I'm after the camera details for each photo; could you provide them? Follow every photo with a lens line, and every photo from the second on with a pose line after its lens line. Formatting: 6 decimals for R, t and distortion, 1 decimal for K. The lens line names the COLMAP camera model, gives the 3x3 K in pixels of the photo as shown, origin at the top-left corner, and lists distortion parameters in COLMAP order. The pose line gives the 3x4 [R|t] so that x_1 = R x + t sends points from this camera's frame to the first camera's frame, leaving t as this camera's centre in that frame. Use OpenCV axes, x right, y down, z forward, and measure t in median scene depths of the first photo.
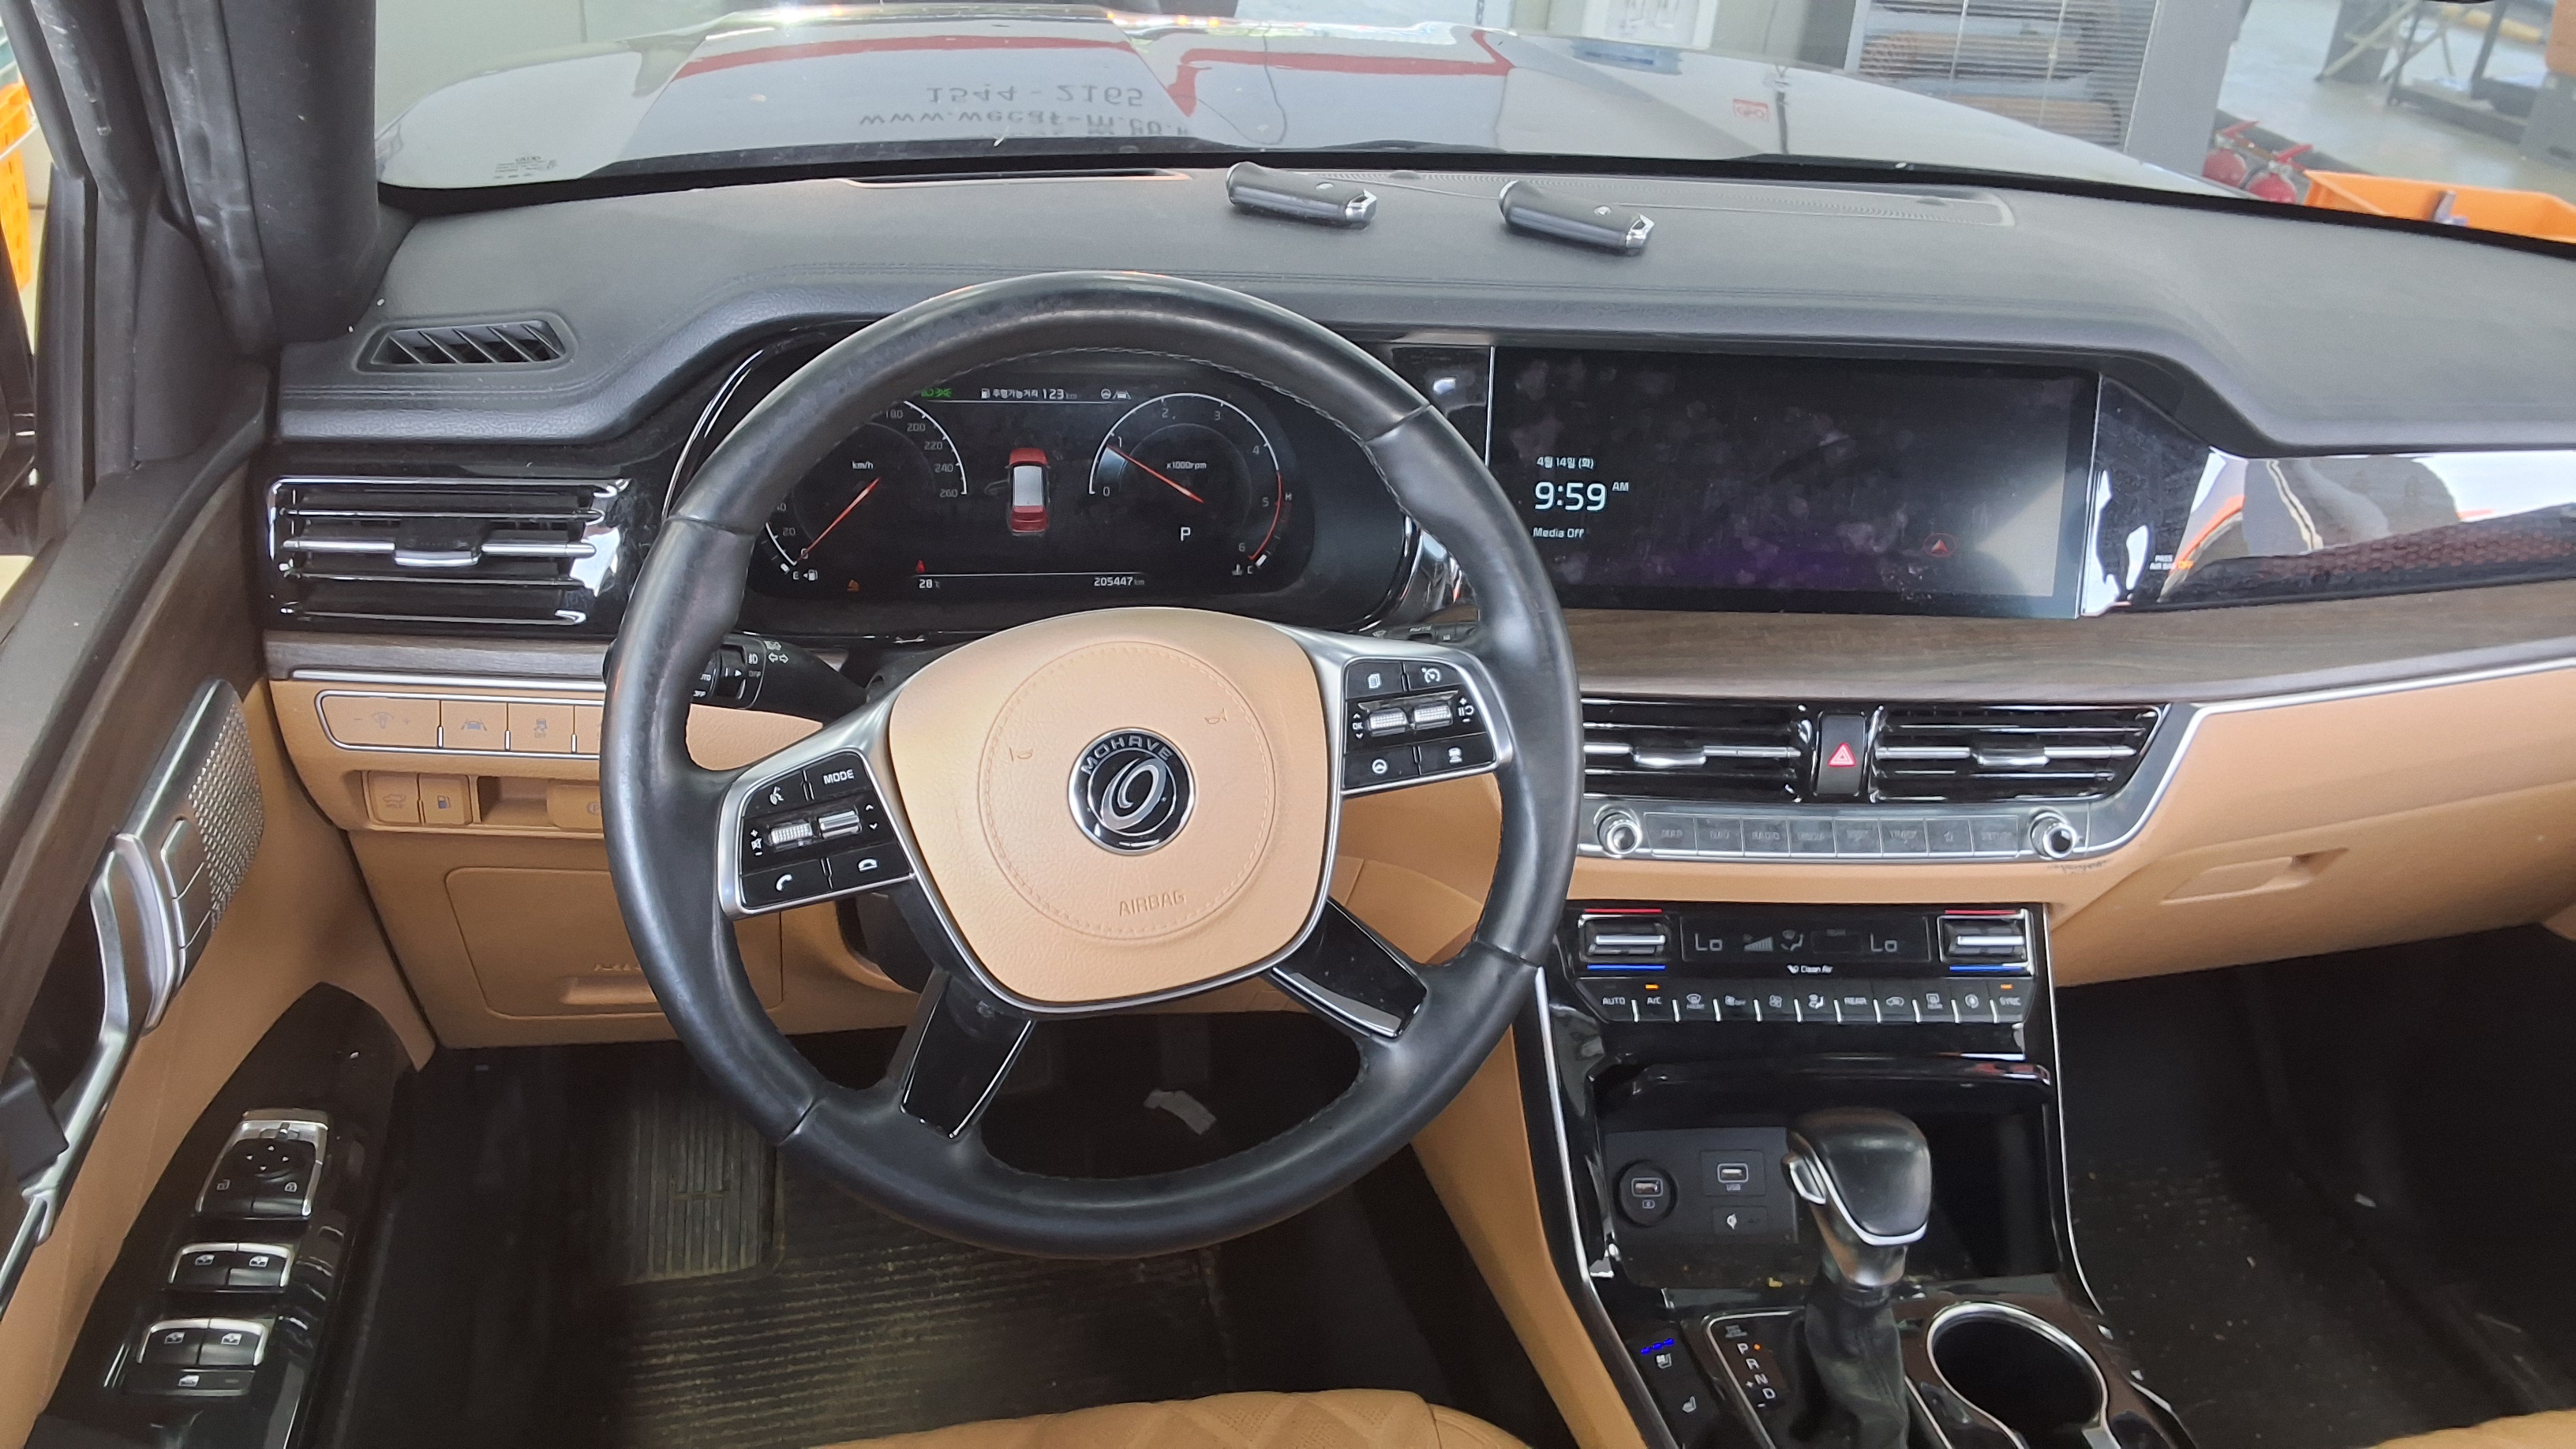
lens RADIAL K [[2011.9, 0, 1286.5], [0, 2011.9, 702.8], [0, 0, 1]] dist [0.132874, -0.196455]
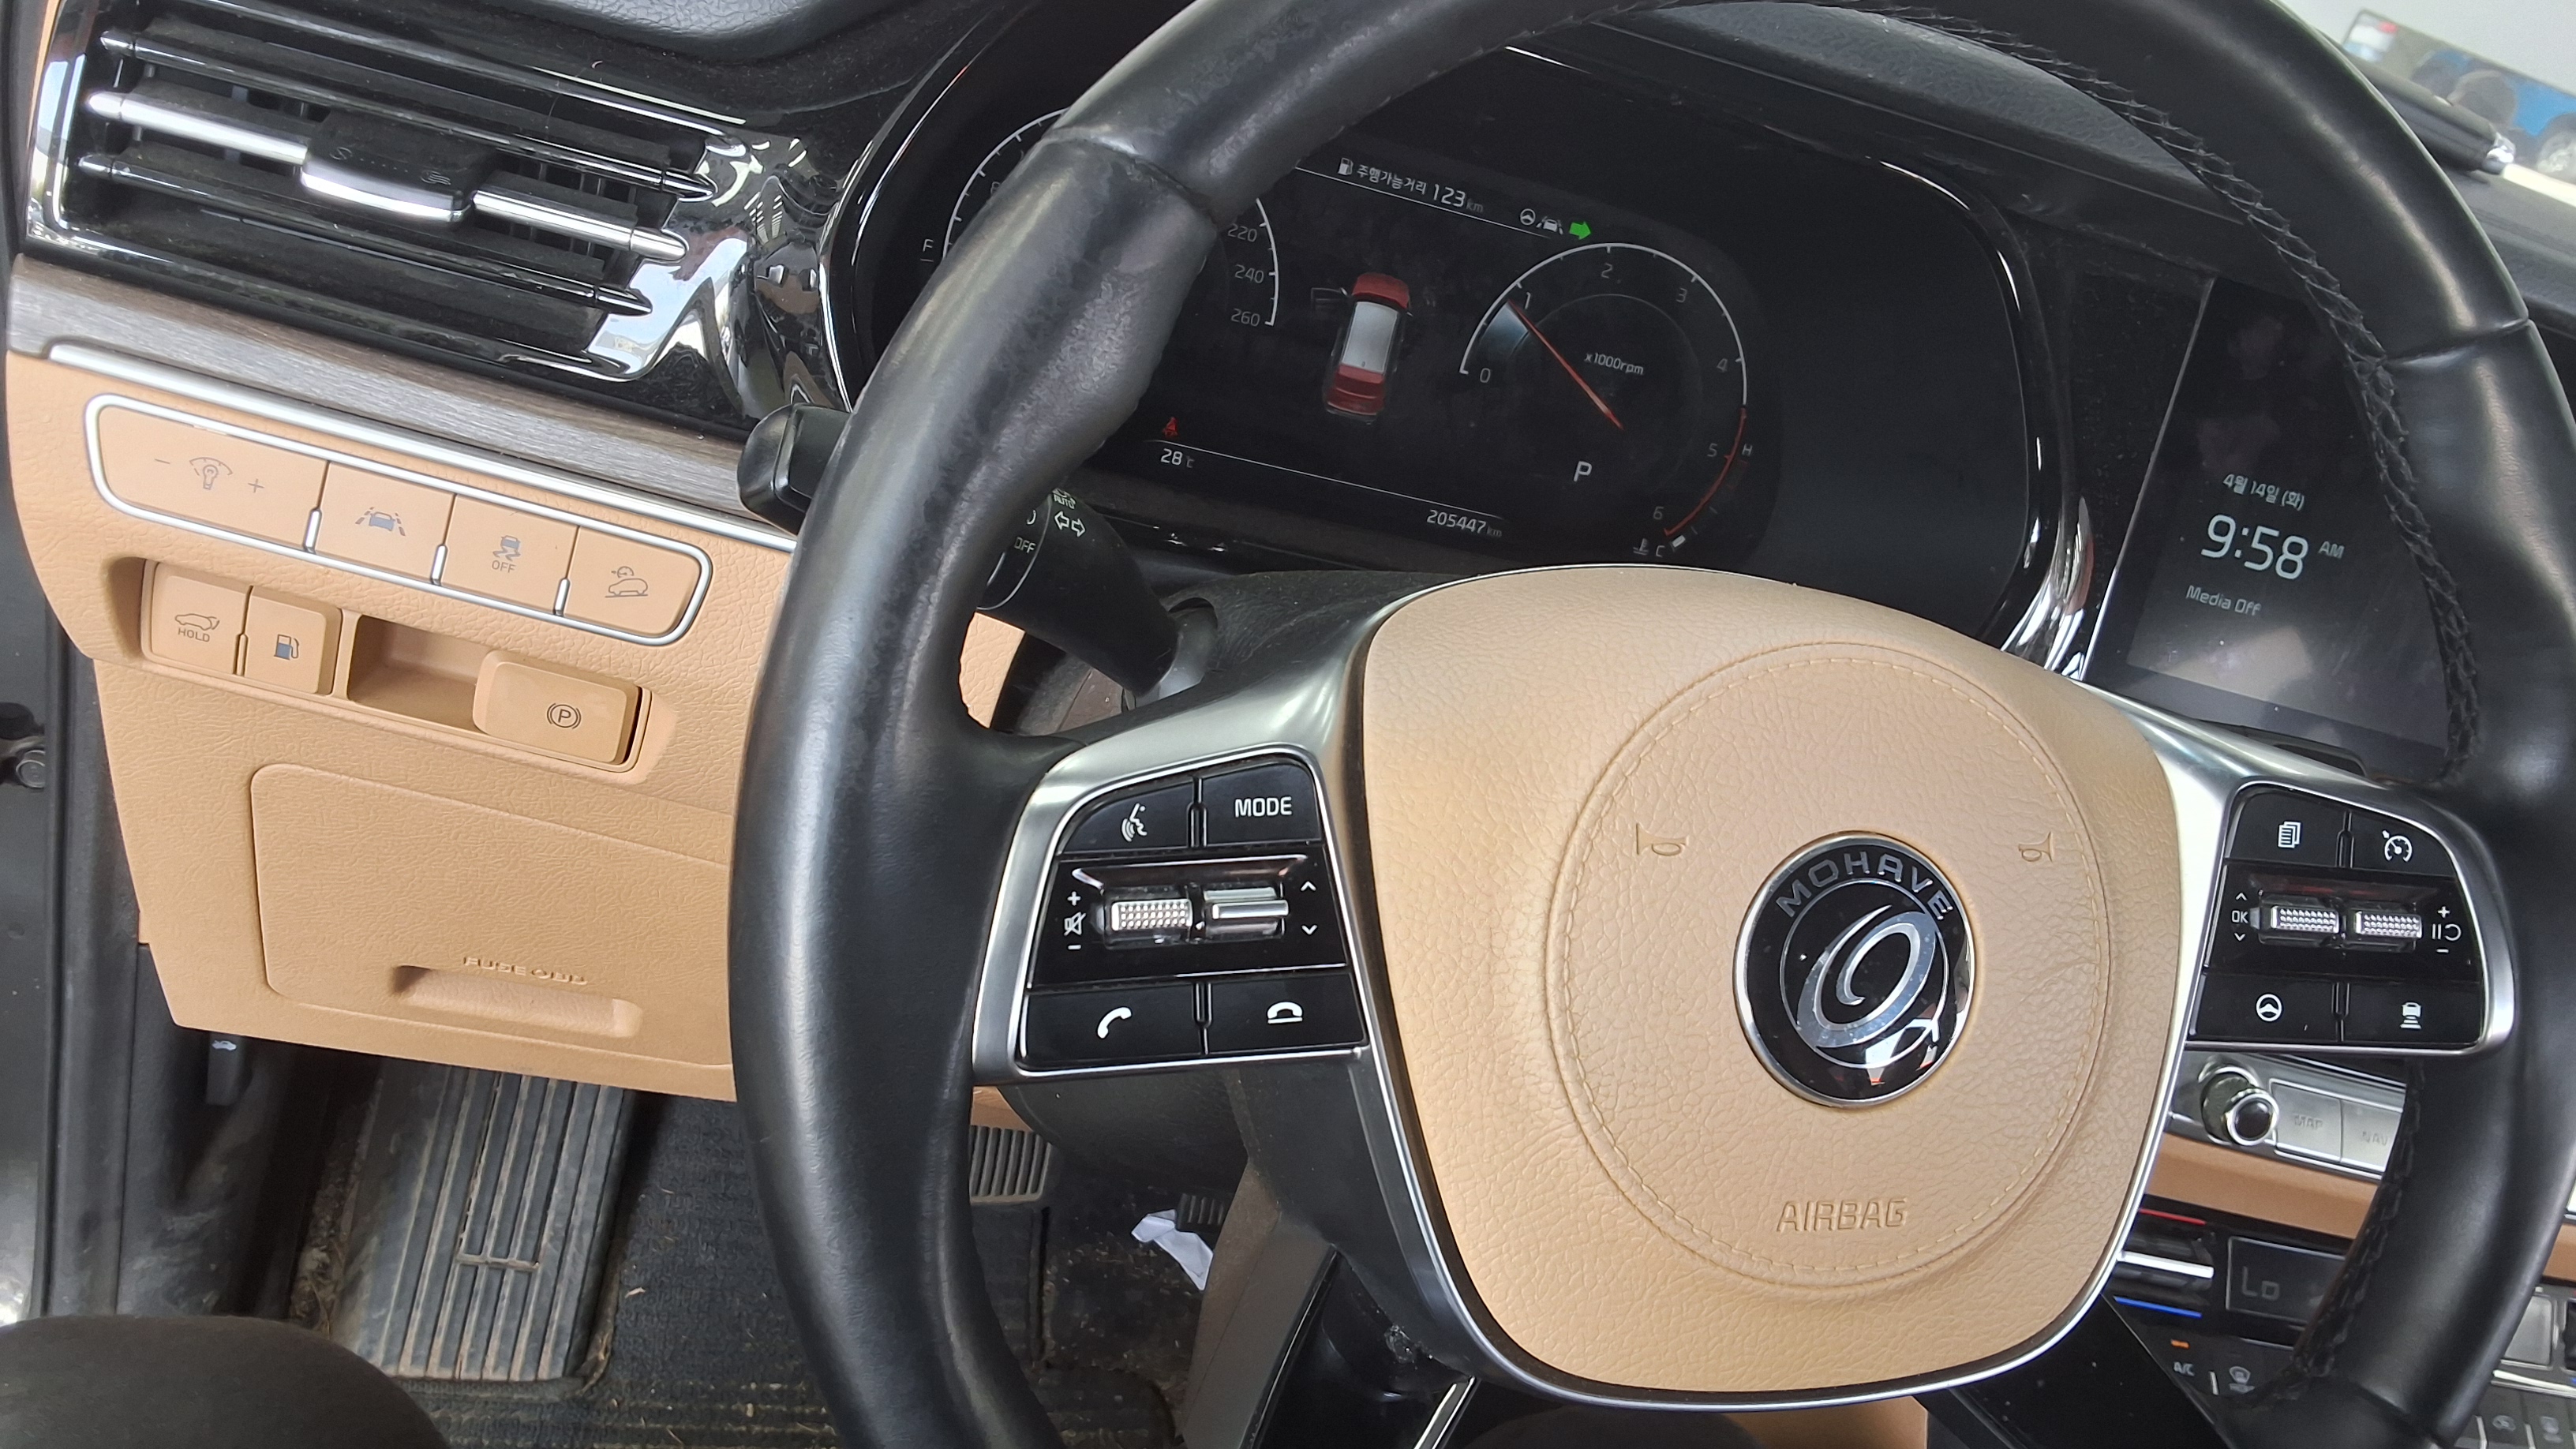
lens RADIAL K [[2015.4, 0, 1288.0], [0, 2015.4, 724.5], [0, 0, 1]] dist [0.061915, -0.006638]
pose [[0.972360, 0.209667, 0.102736, -0.195830], [-0.210376, 0.977612, -0.004014, 0.014345], [-0.101278, -0.017711, 0.994701, 0.411022]]
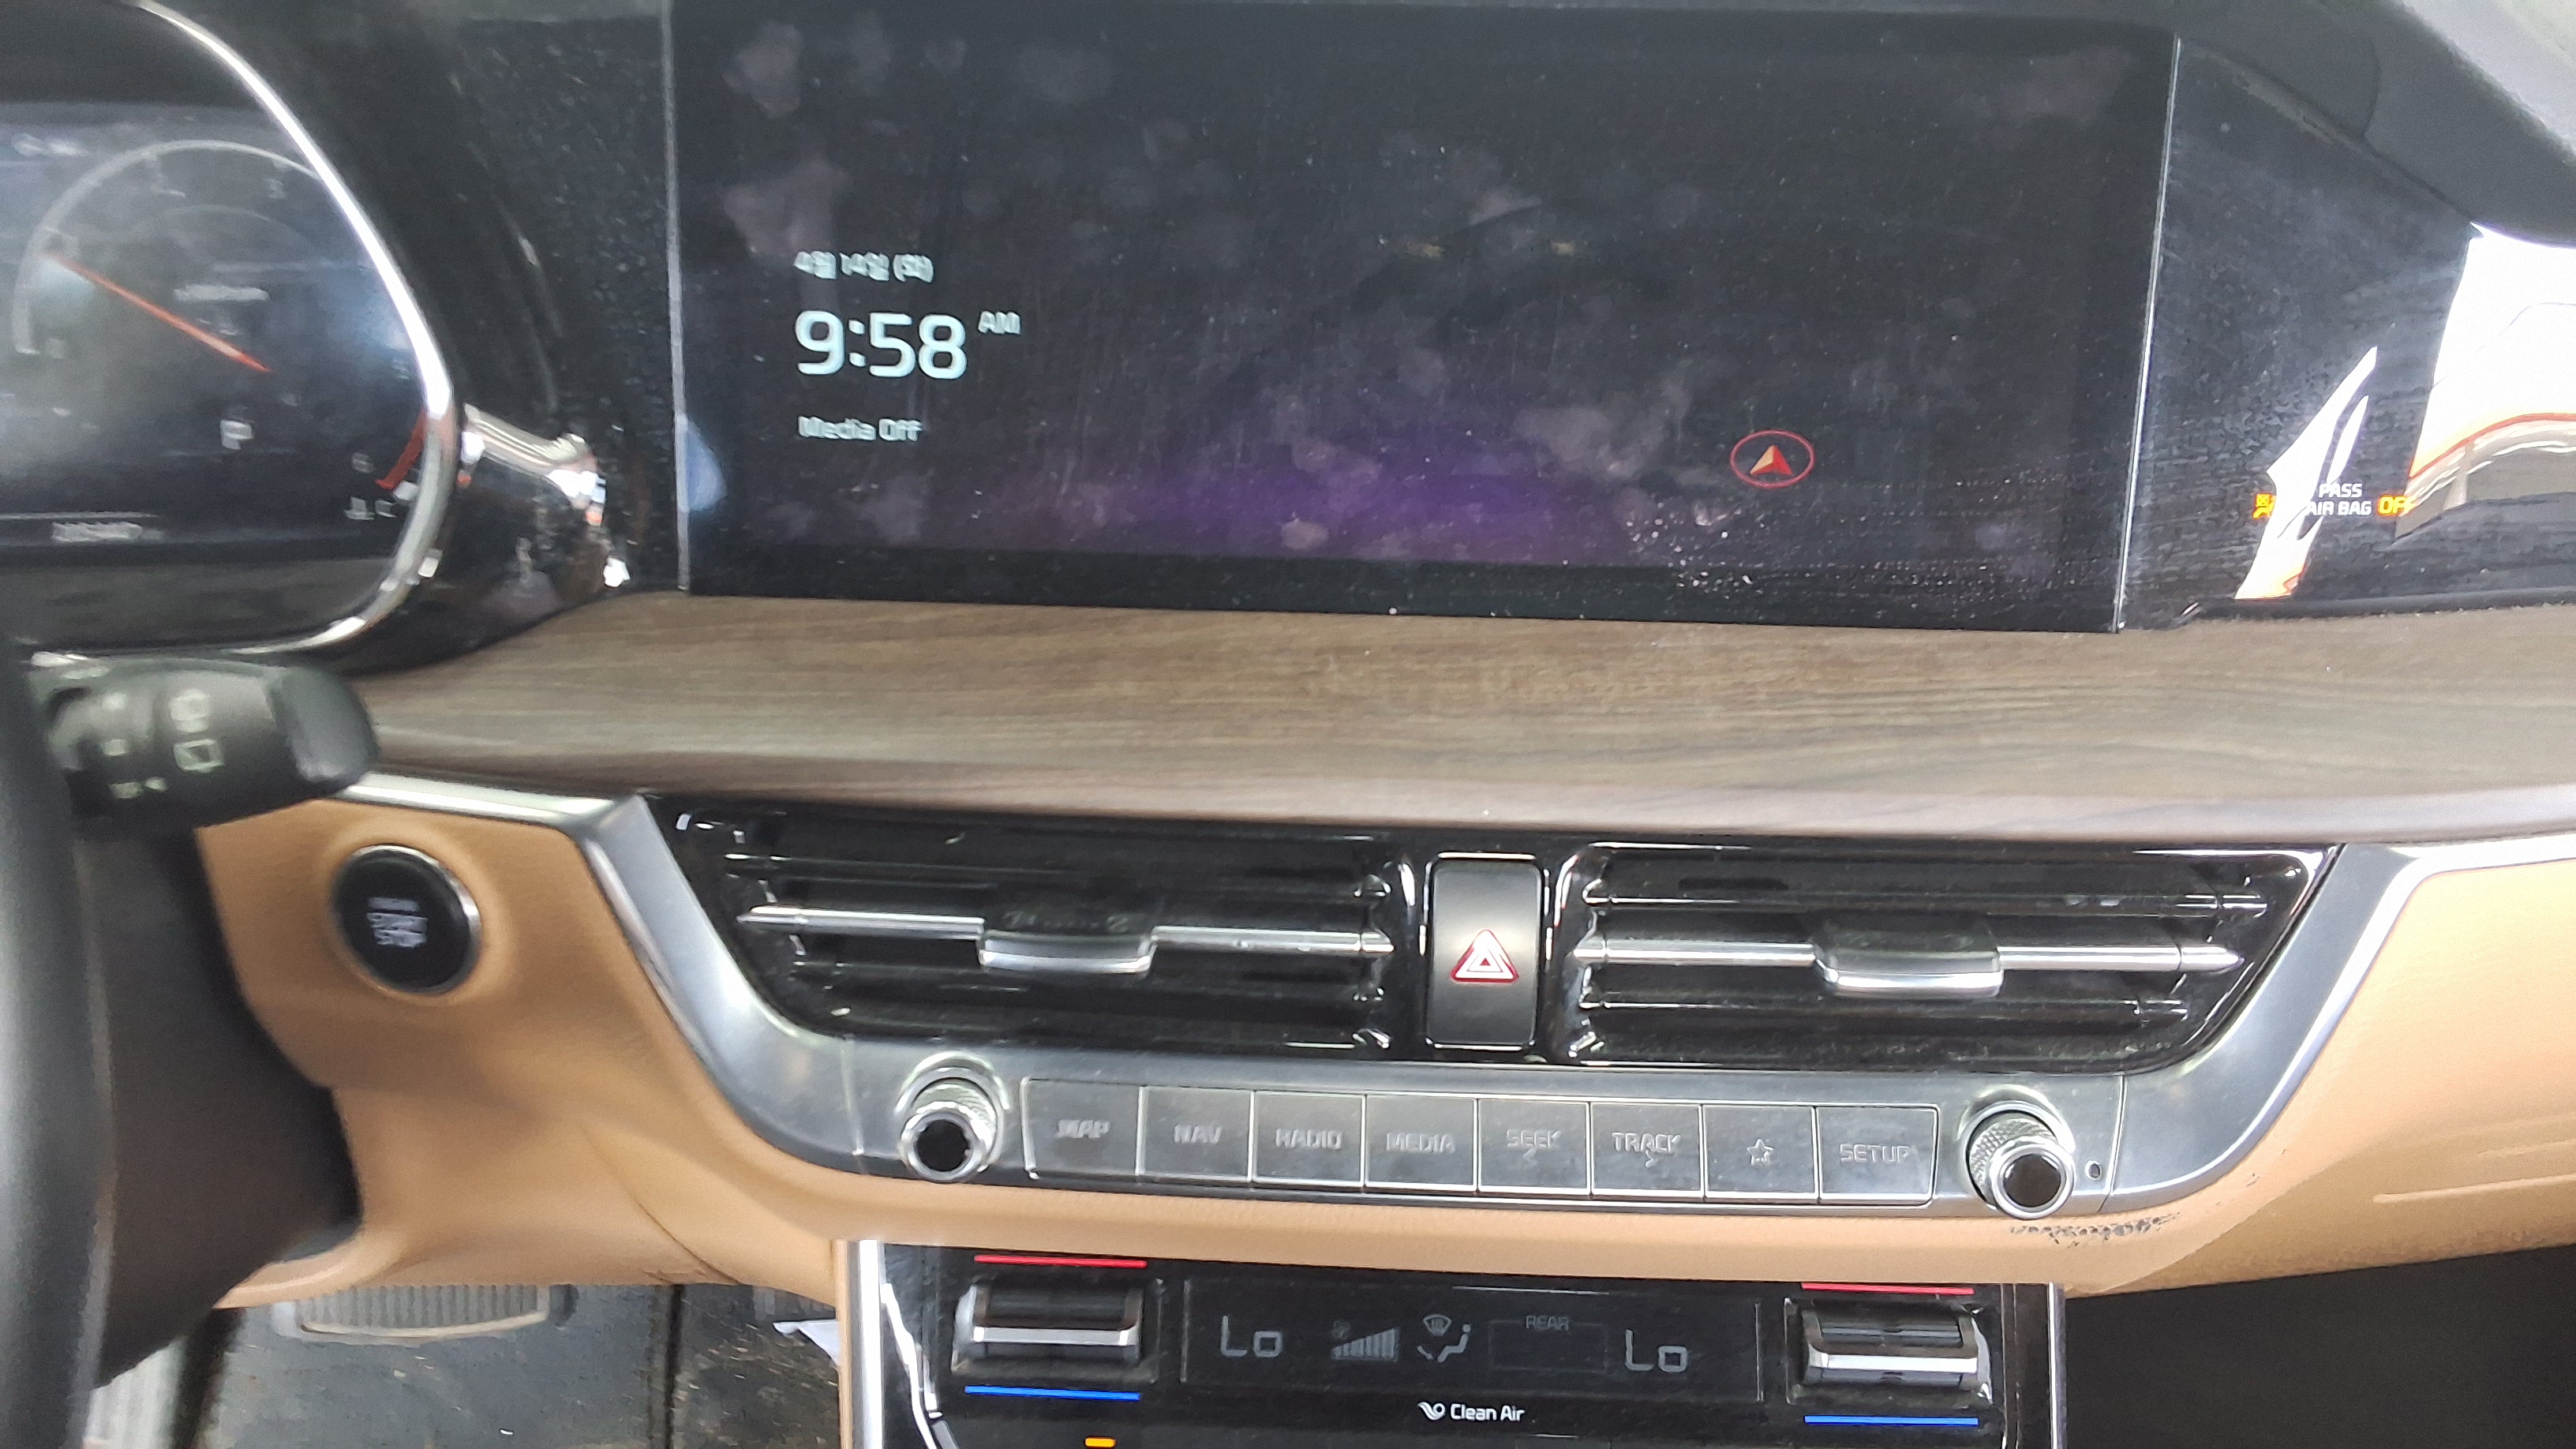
lens RADIAL K [[2011.9, 0, 1286.5], [0, 2011.9, 702.8], [0, 0, 1]] dist [0.132874, -0.196455]
pose [[0.987276, 0.016213, -0.158187, 0.296033], [-0.011071, 0.999383, 0.033330, -0.040310], [0.158630, -0.031154, 0.986846, 0.576055]]
